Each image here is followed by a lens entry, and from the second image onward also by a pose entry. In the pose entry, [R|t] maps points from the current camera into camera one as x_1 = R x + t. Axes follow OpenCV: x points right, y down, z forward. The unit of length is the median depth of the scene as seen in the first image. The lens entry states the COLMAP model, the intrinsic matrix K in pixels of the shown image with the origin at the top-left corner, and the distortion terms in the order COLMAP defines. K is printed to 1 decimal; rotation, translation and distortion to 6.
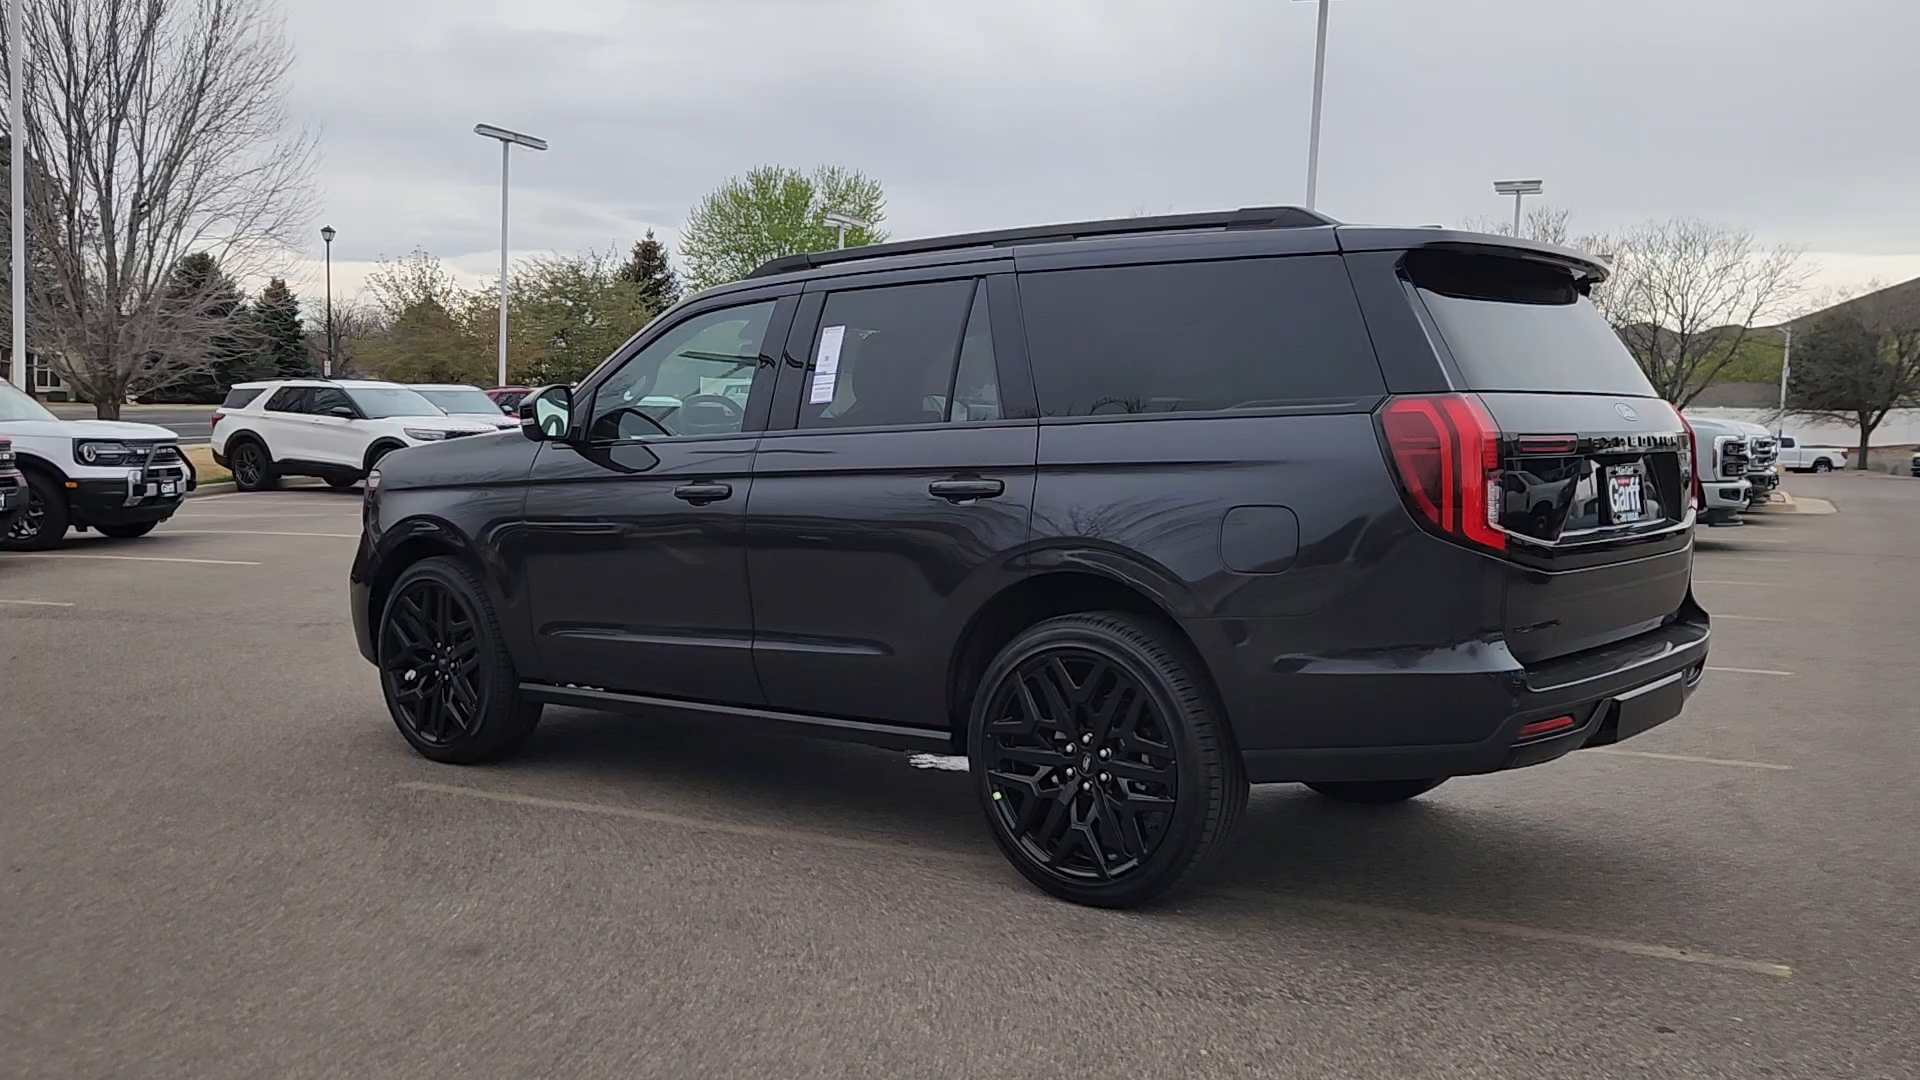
lens RADIAL K [[1663.0, 0, 937.2], [0, 1663.0, 533.5], [0, 0, 1]] dist [0.029848, -0.015921]
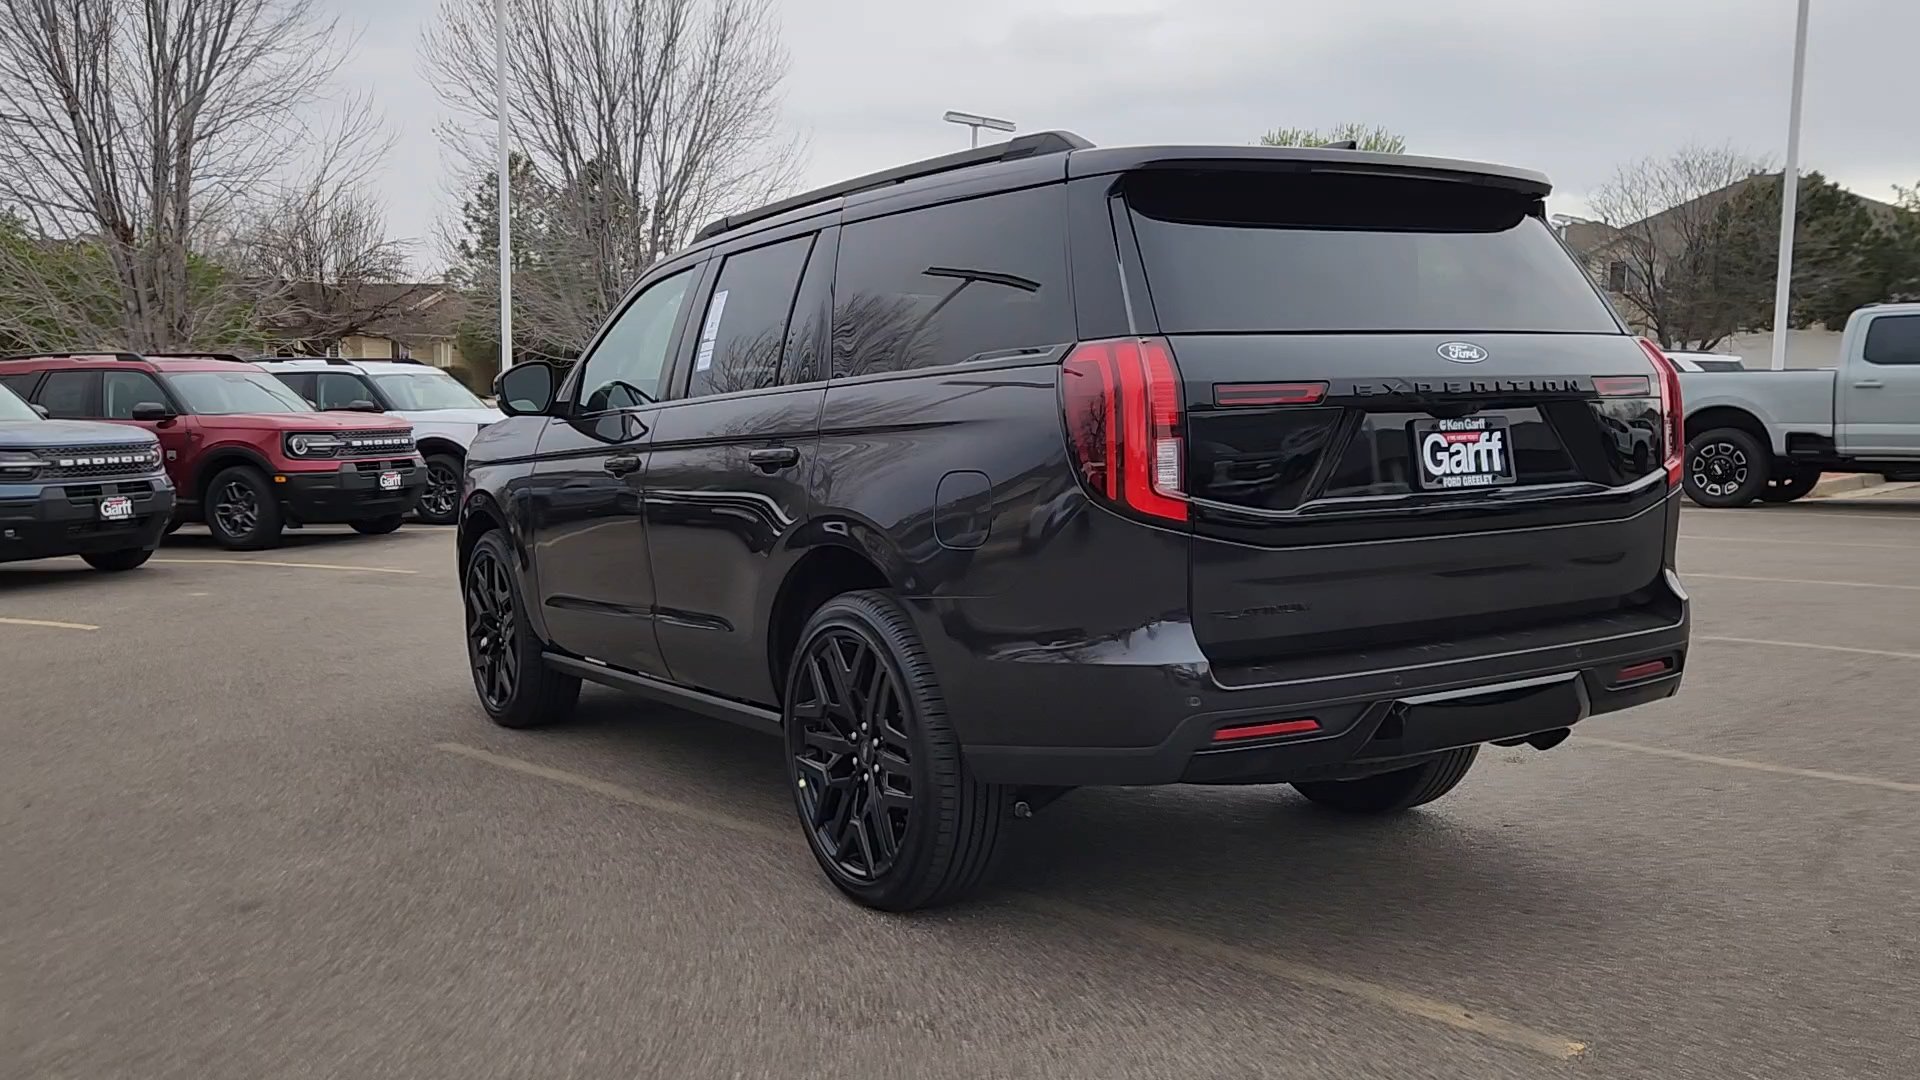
lens RADIAL K [[1663.0, 0, 945.8], [0, 1663.0, 535.1], [0, 0, 1]] dist [0.029848, -0.015921]
pose [[0.947366, 0.001441, -0.320148, 0.149634], [0.003915, 0.999863, 0.016085, 0.000884], [0.320127, -0.016492, 0.947231, 0.049405]]
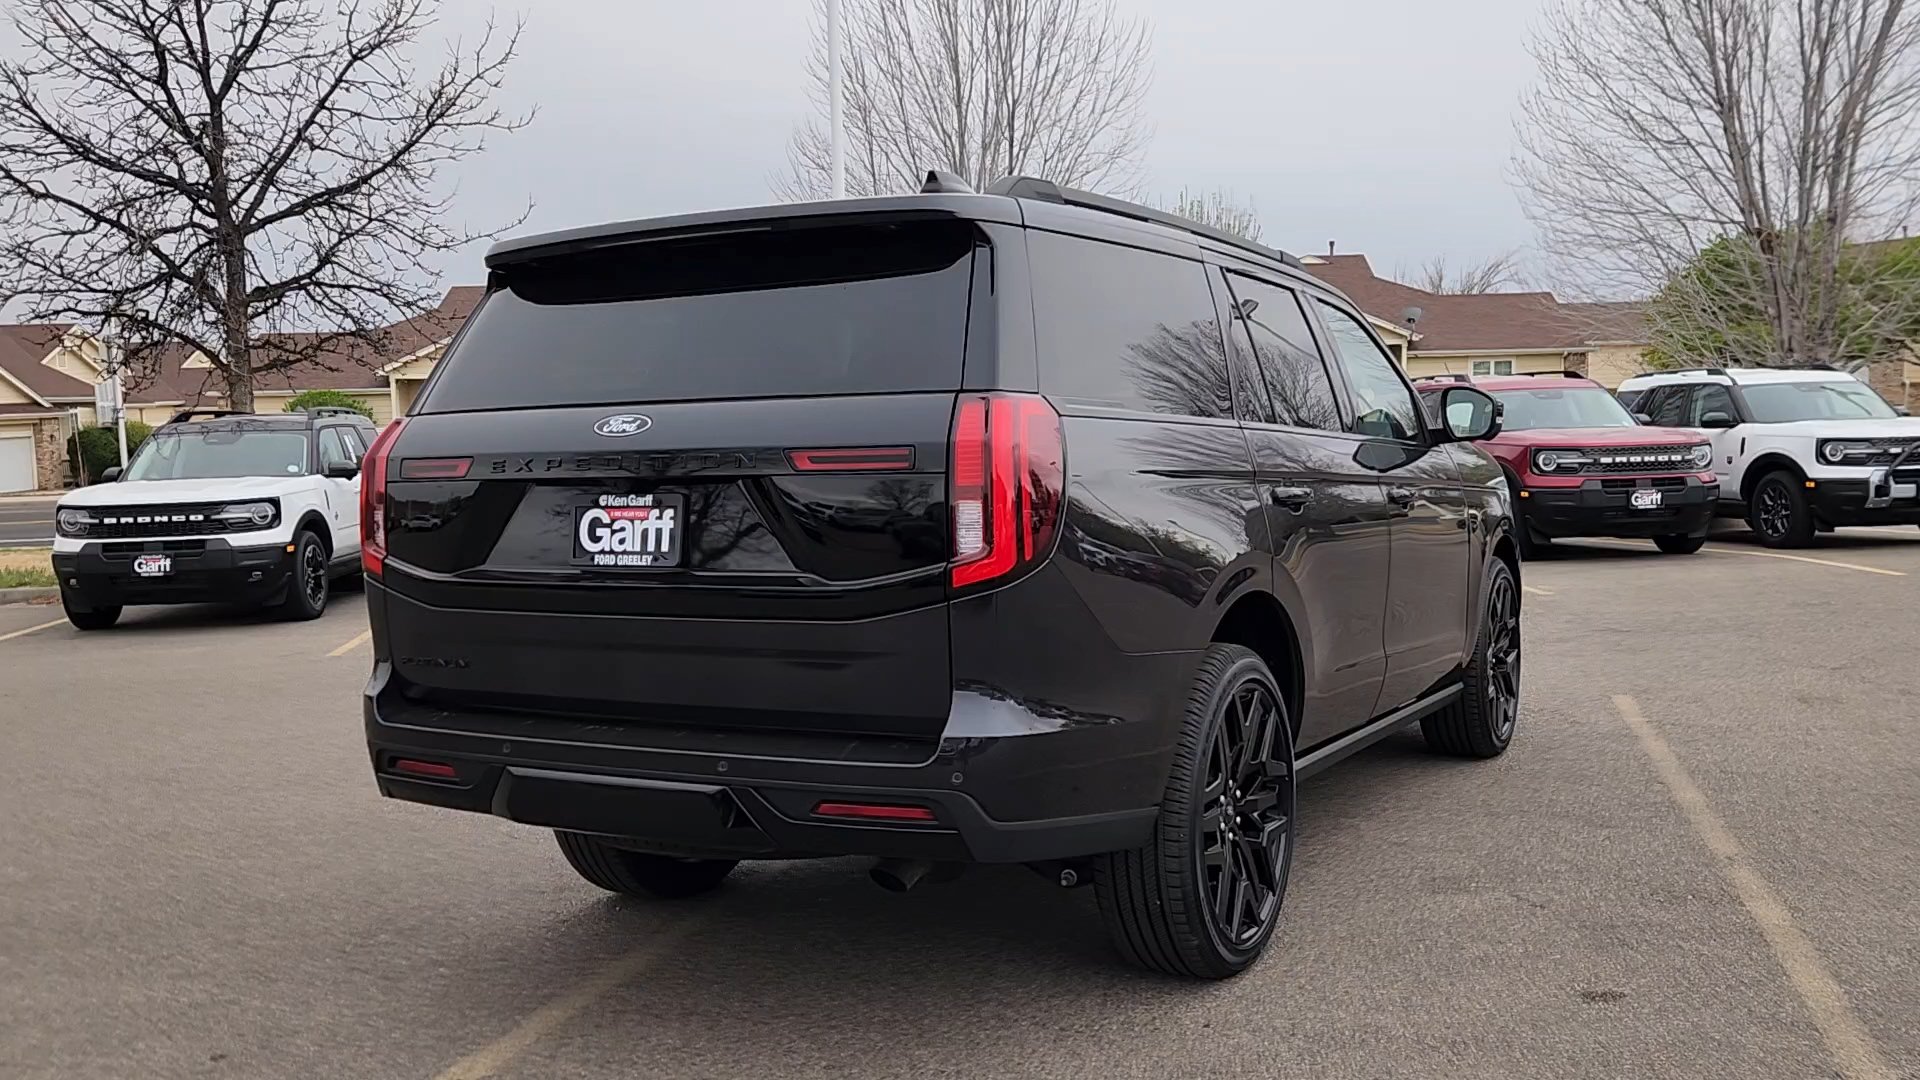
lens RADIAL K [[1657.1, 0, 946.0], [0, 1657.1, 538.0], [0, 0, 1]] dist [0.039546, -0.036073]
pose [[0.174788, 0.046416, -0.983511, 0.416134], [-0.037953, 0.998463, 0.040377, -0.019761], [0.983874, 0.030270, 0.176281, 0.349469]]
